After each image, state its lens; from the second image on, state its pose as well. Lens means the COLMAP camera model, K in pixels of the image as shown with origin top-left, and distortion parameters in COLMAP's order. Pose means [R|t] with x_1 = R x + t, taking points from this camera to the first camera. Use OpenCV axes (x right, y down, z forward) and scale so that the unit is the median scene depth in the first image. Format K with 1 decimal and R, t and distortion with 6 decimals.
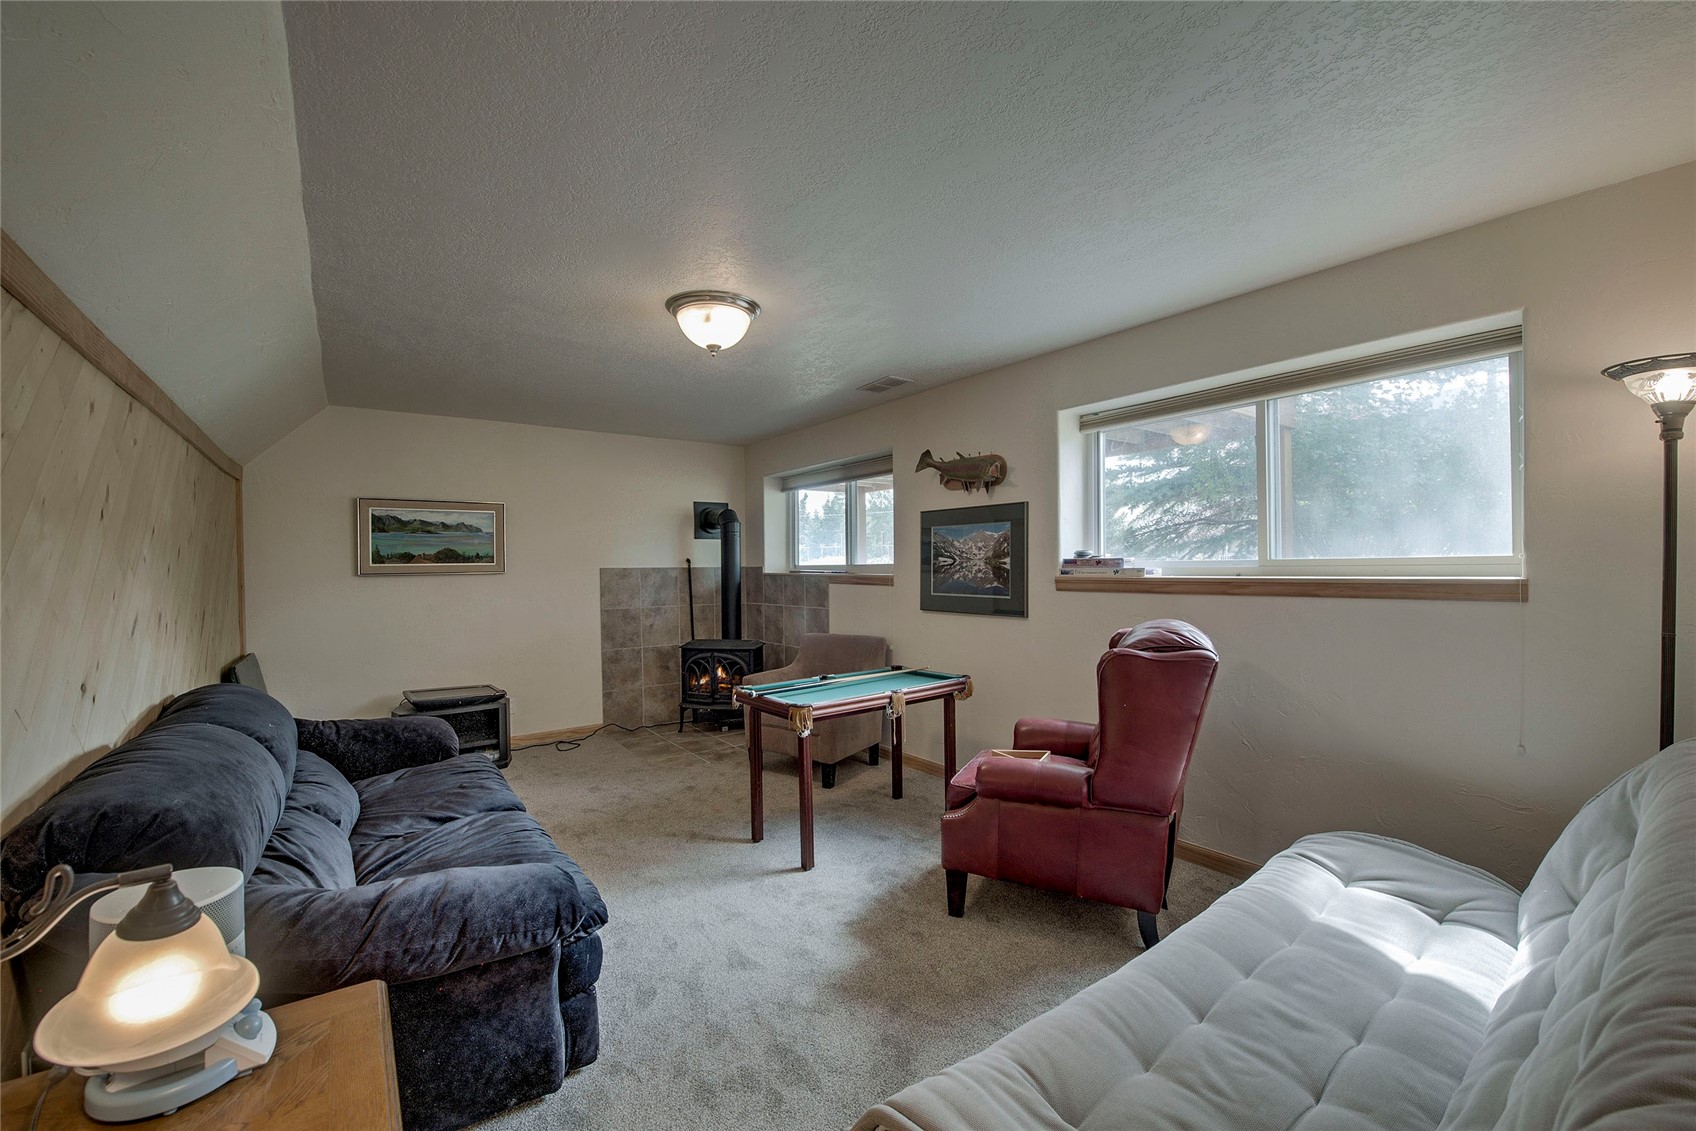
lens RADIAL K [[681.3, 0, 852.7], [0, 681.3, 570.6], [0, 0, 1]] dist [-0.015240, -0.001301]
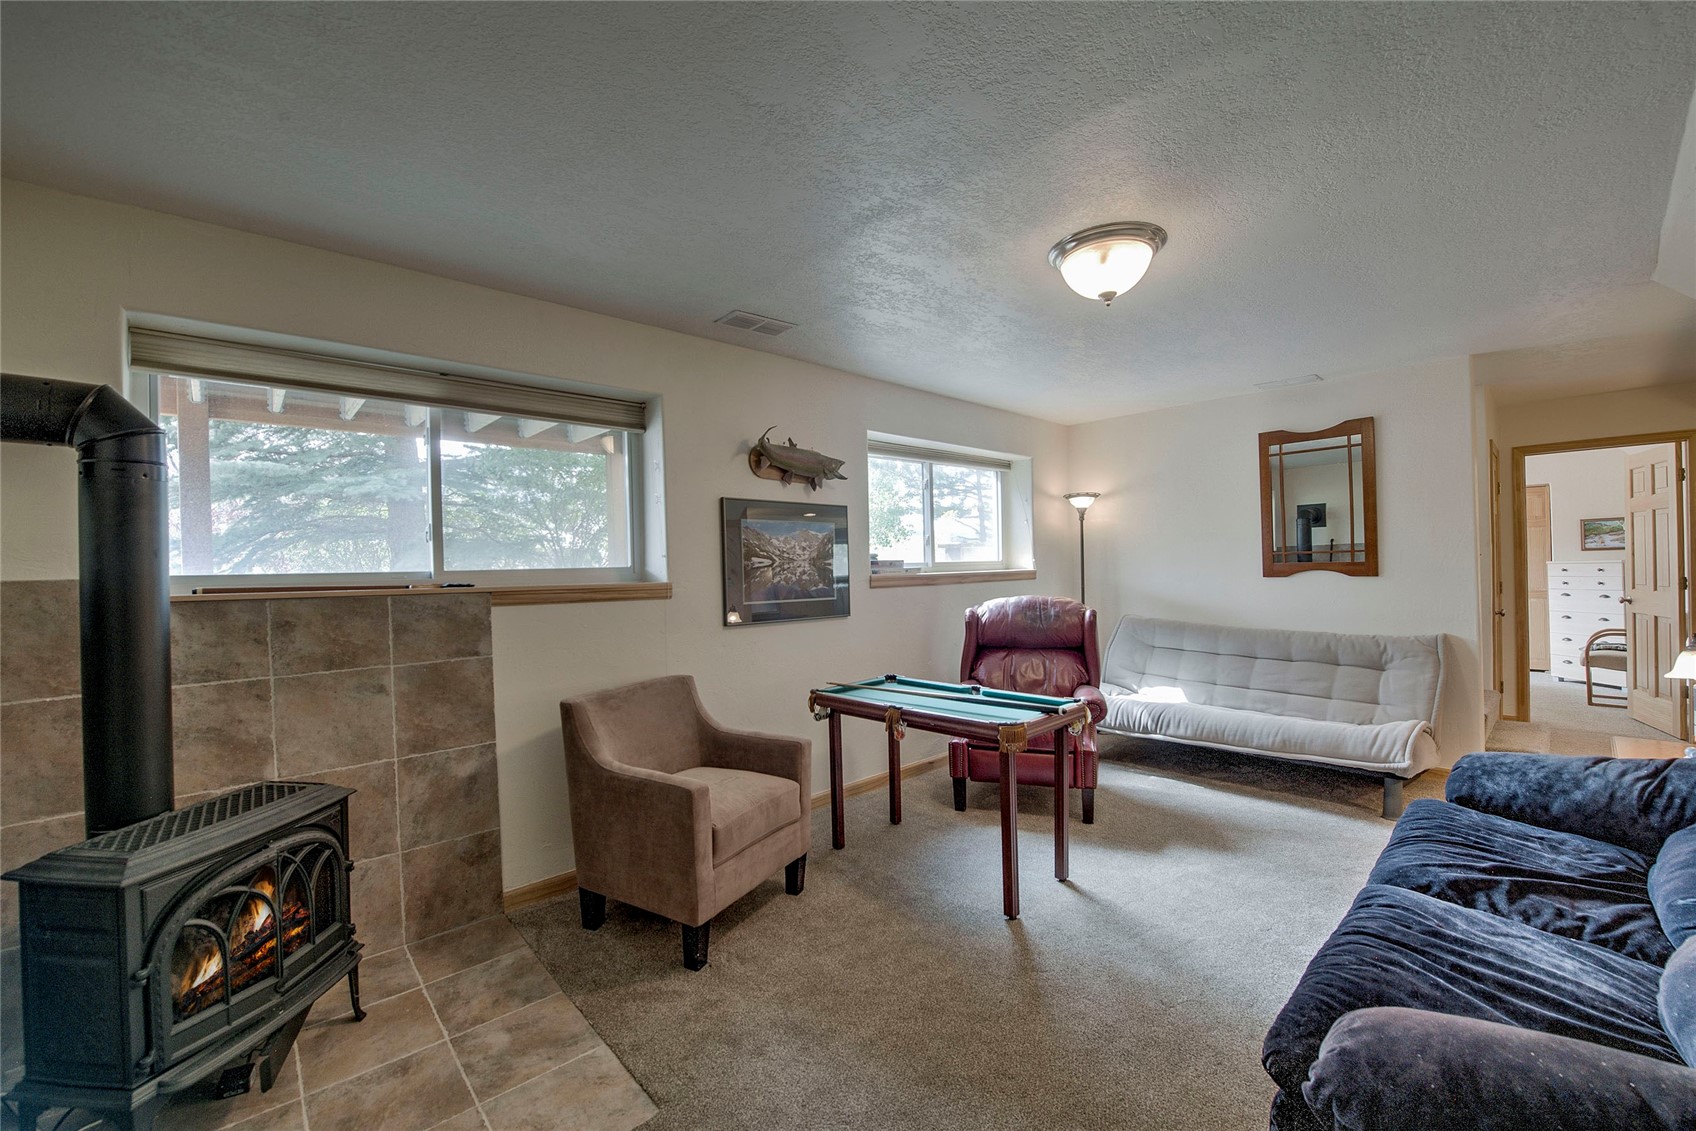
lens RADIAL K [[681.3, 0, 841.4], [0, 681.3, 556.4], [0, 0, 1]] dist [-0.015240, -0.001301]
pose [[-0.092819, 0.007261, 0.995657, -0.742953], [0.011291, 0.999917, -0.006239, -0.015268], [-0.995619, 0.010663, -0.092893, 1.035949]]
